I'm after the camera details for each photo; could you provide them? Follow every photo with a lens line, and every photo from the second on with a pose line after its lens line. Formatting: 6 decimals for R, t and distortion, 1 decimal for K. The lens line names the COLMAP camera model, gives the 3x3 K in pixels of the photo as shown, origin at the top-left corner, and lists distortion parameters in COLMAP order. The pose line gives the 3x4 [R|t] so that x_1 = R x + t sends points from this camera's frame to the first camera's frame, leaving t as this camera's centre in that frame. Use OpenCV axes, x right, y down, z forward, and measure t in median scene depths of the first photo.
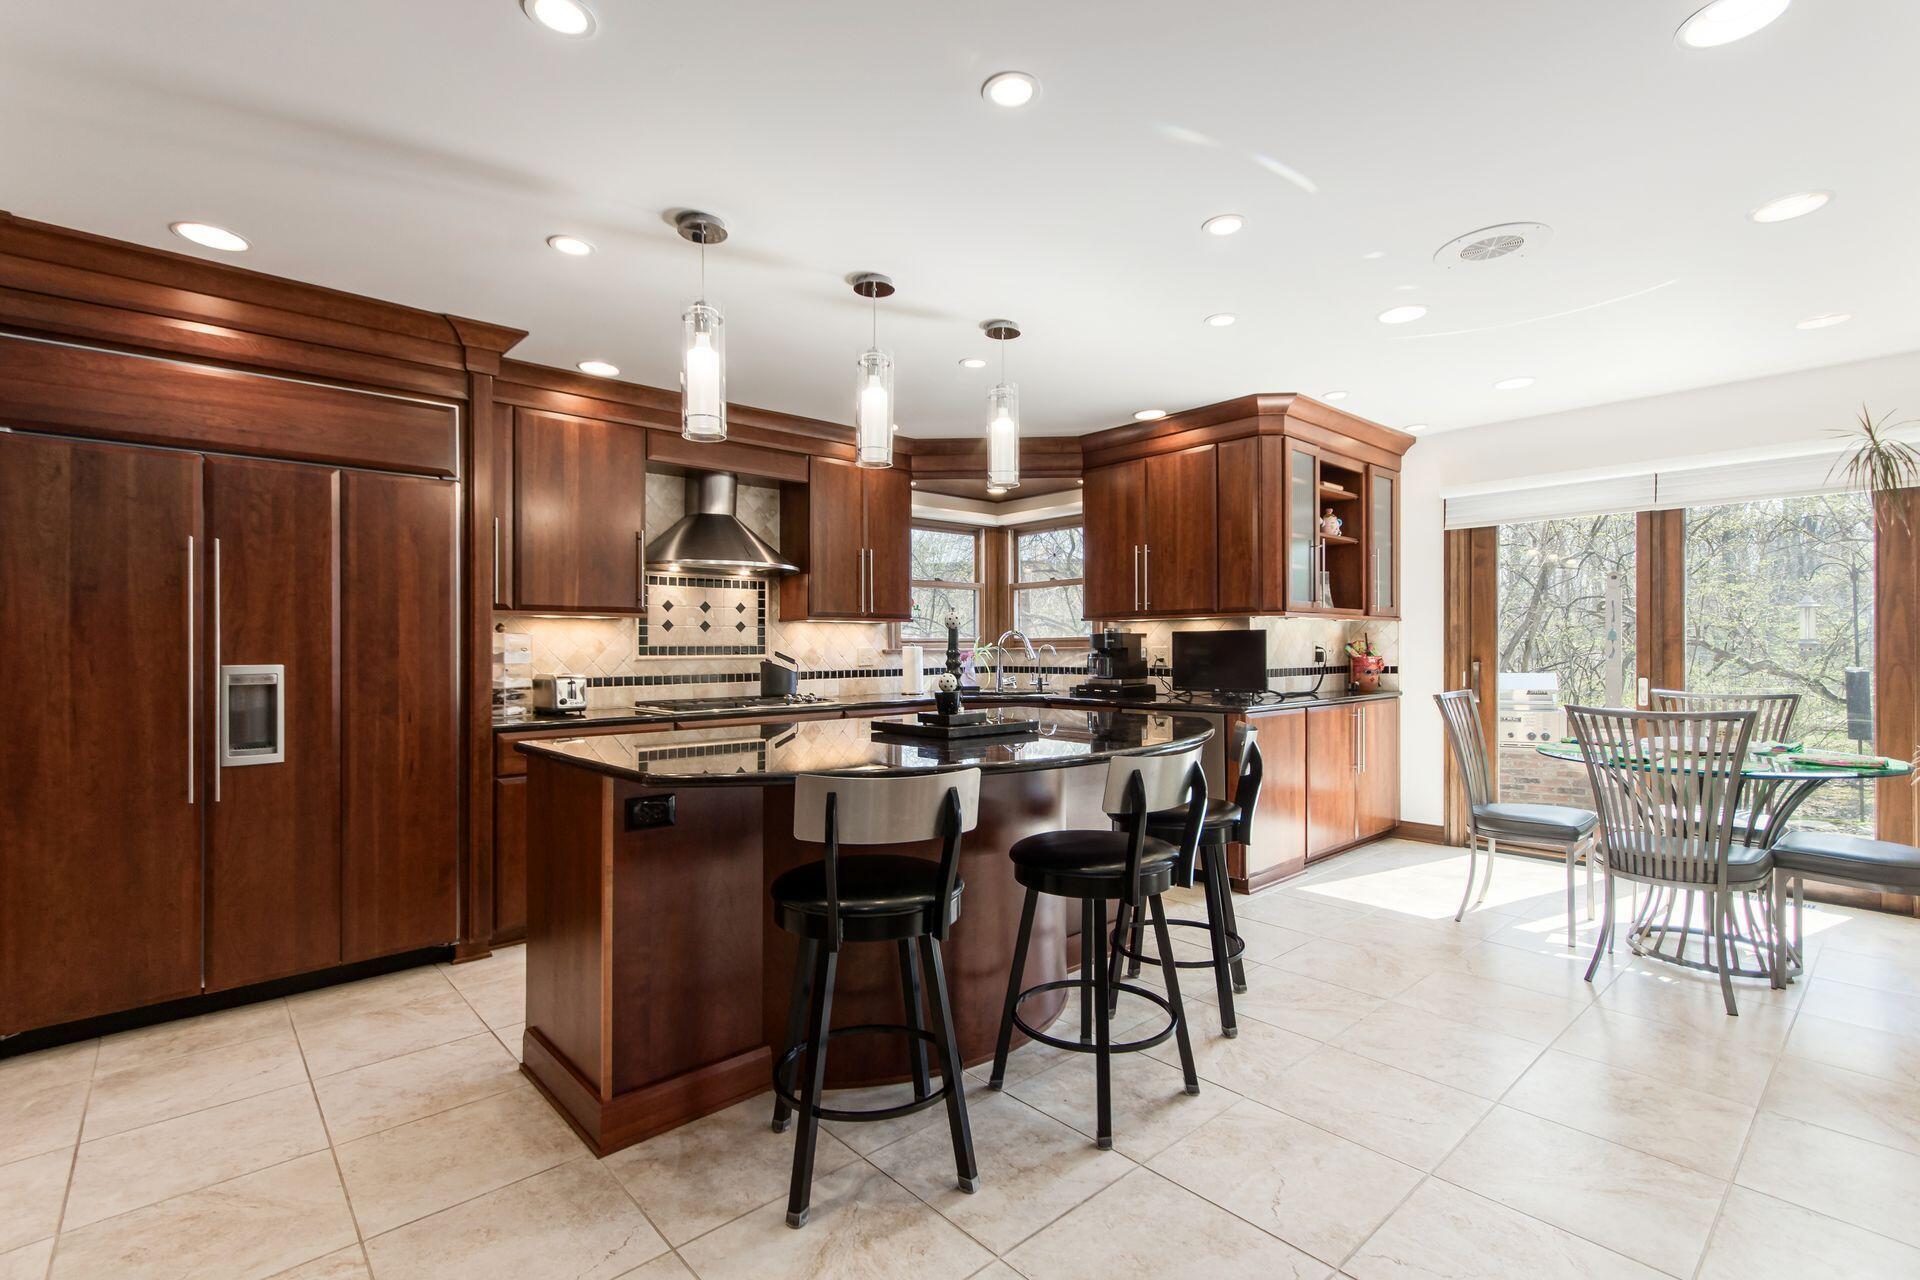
lens RADIAL K [[878.8, 0, 961.8], [0, 878.8, 654.4], [0, 0, 1]] dist [-0.001239, -0.000146]
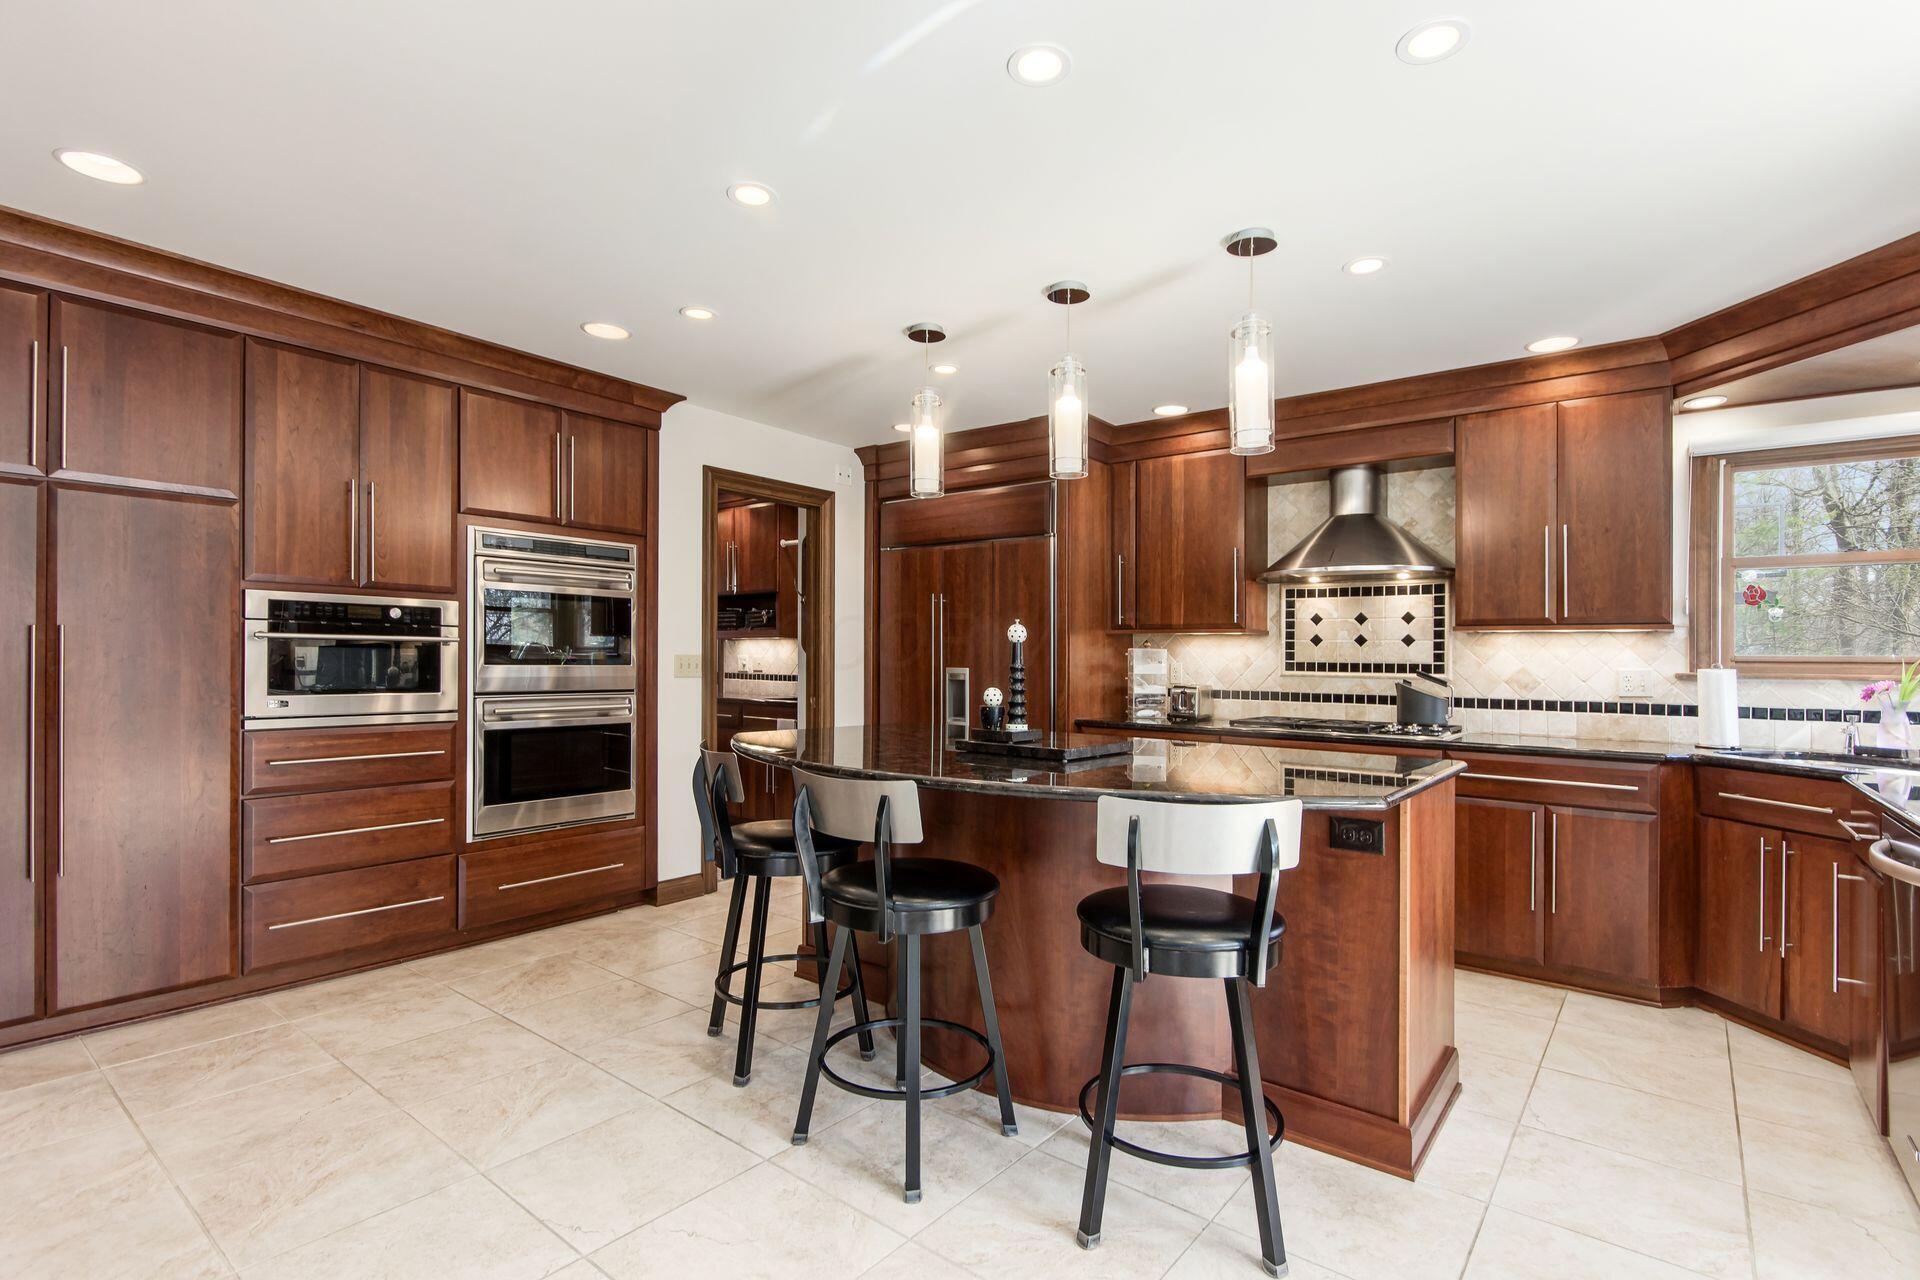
lens RADIAL K [[896.7, 0, 961.7], [0, 896.7, 660.9], [0, 0, 1]] dist [-0.011165, 0.000200]
pose [[0.152735, 0.010472, -0.988212, 0.547468], [-0.022734, 0.999716, 0.007080, -0.008412], [0.988006, 0.021385, 0.152930, 0.463865]]
